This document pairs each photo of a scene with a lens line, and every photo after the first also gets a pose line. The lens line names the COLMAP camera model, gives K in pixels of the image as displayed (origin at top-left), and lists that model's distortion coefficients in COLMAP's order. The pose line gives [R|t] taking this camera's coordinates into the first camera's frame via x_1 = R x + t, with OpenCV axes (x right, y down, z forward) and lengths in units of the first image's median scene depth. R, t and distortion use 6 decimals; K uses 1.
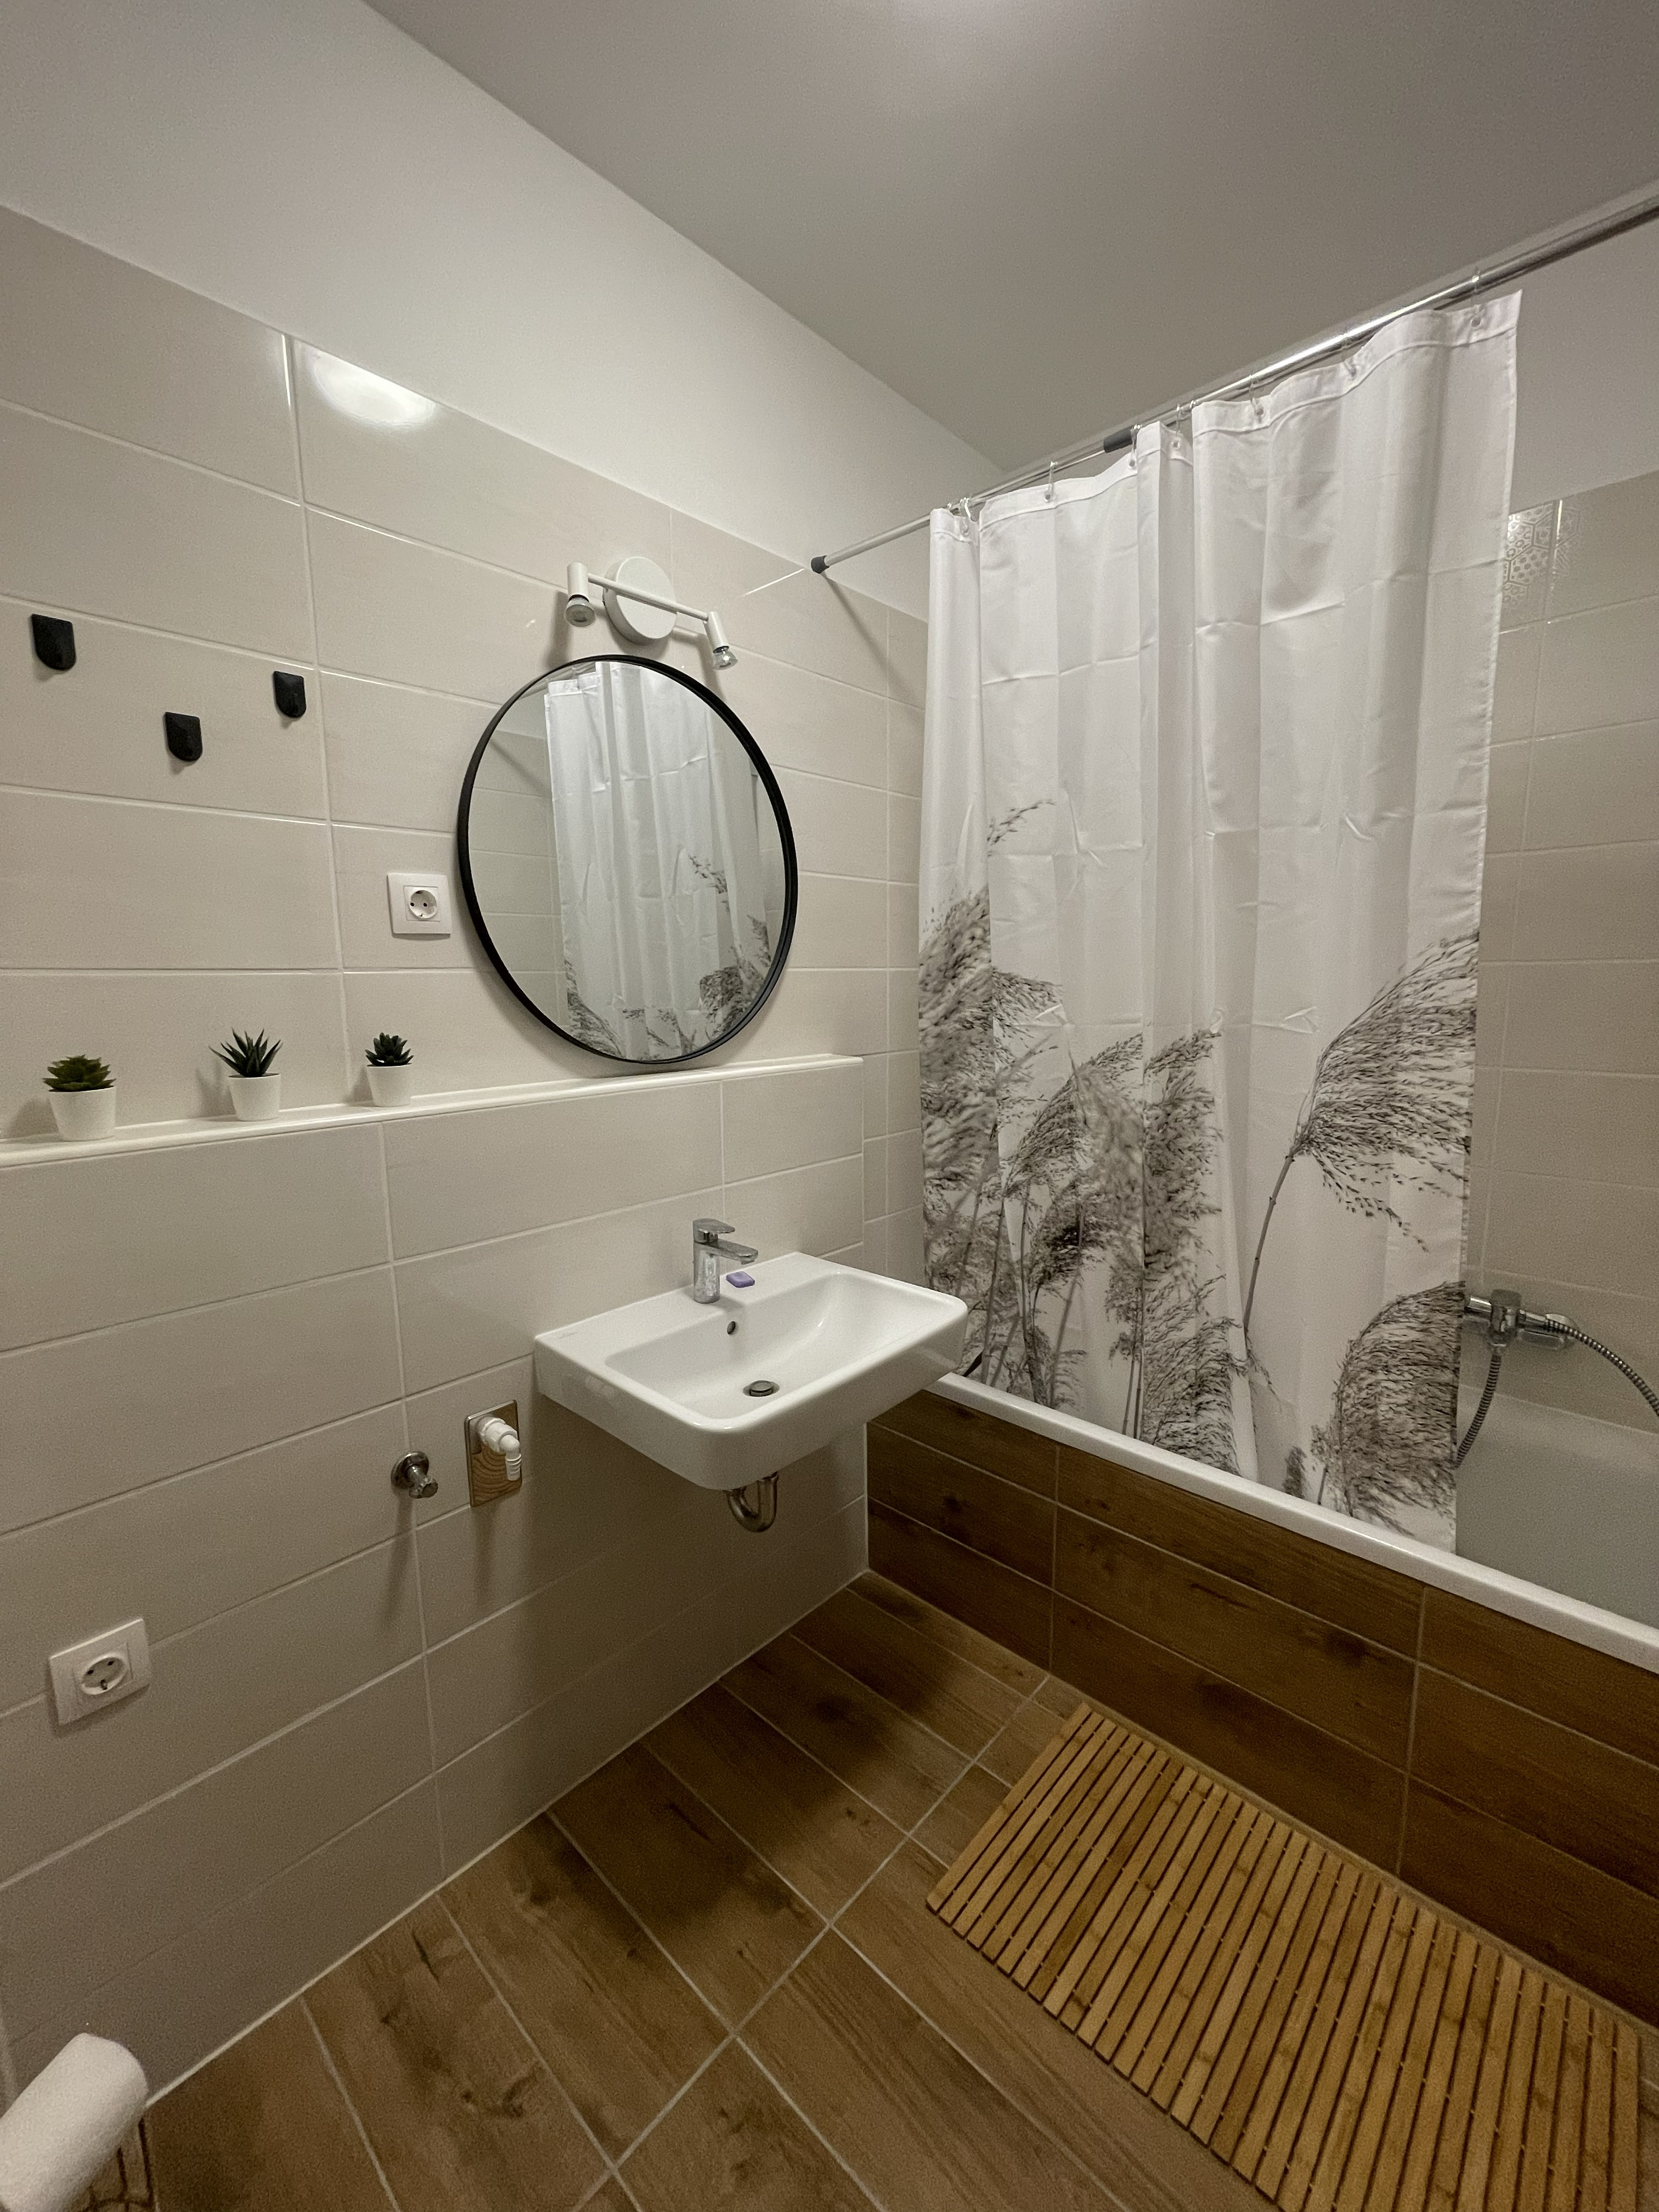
lens RADIAL K [[896.7, 0, 862.7], [0, 896.7, 1096.4], [0, 0, 1]] dist [-0.005430, -0.000243]
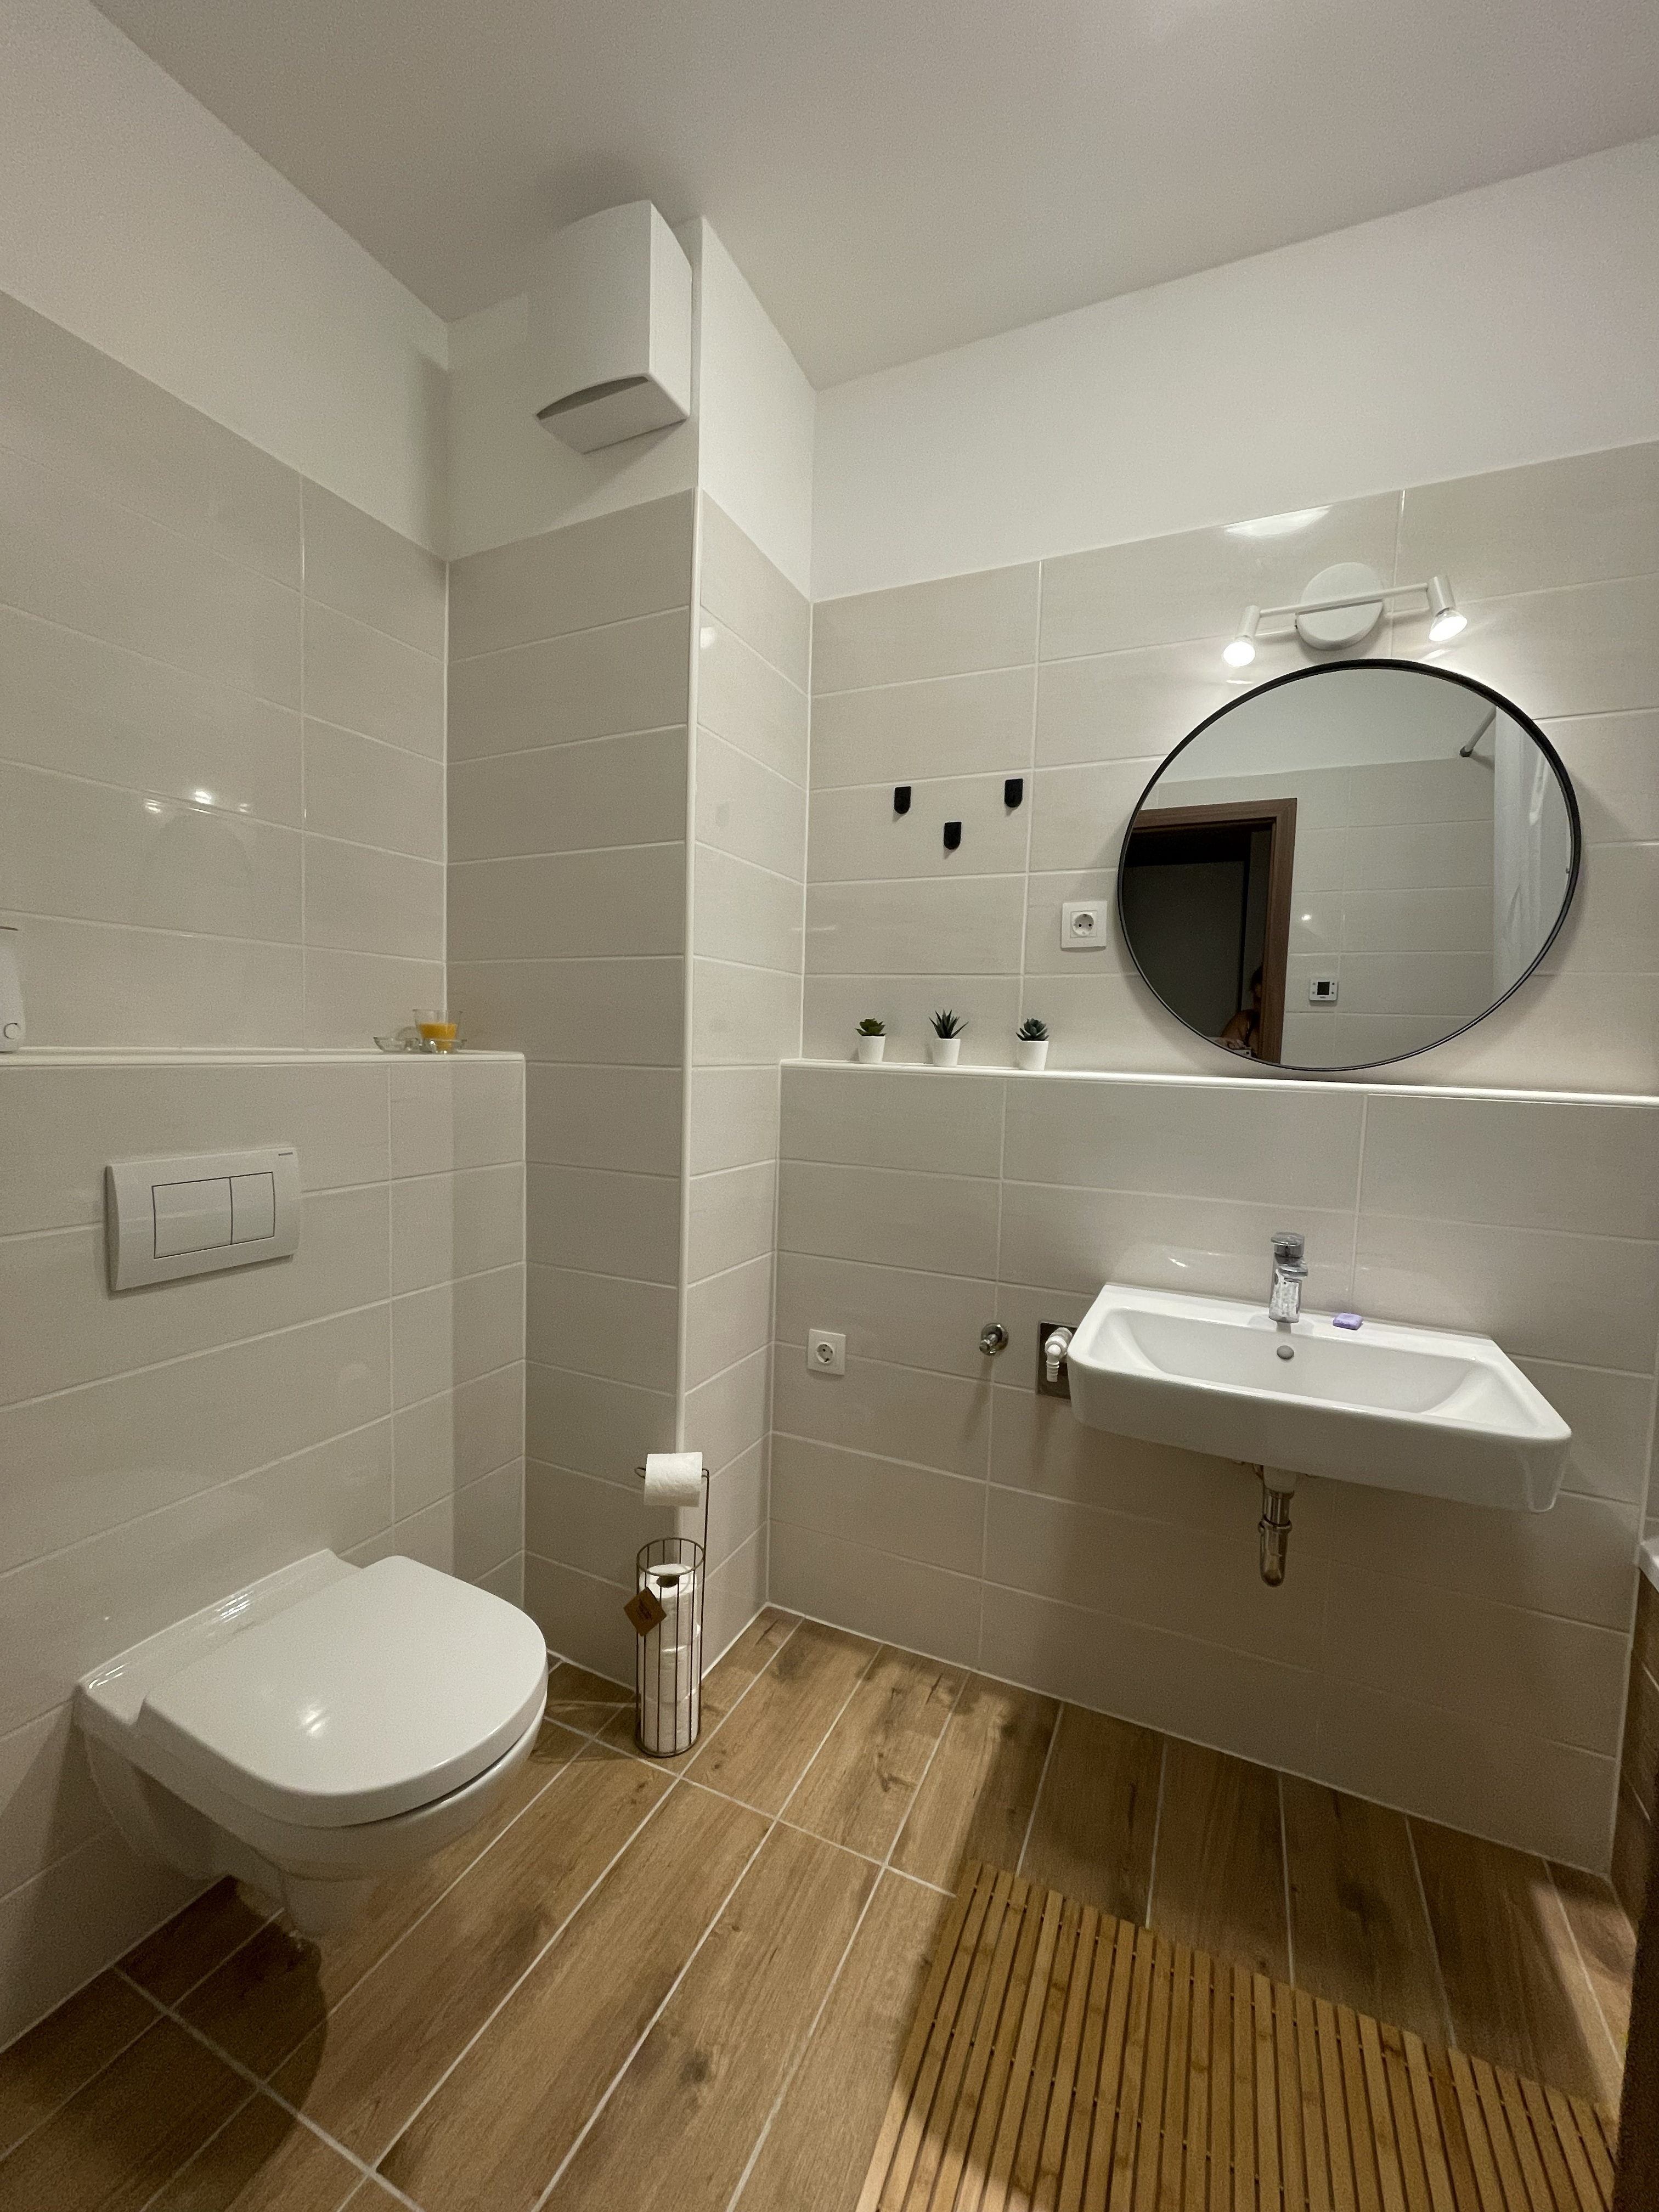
lens RADIAL K [[893.8, 0, 829.5], [0, 893.8, 1106.0], [0, 0, 1]] dist [-0.003308, -0.000557]
pose [[0.302028, 0.088729, -0.949161, 0.675829], [-0.170338, 0.984659, 0.037845, 0.062312], [0.937958, 0.150248, 0.312508, 0.283715]]
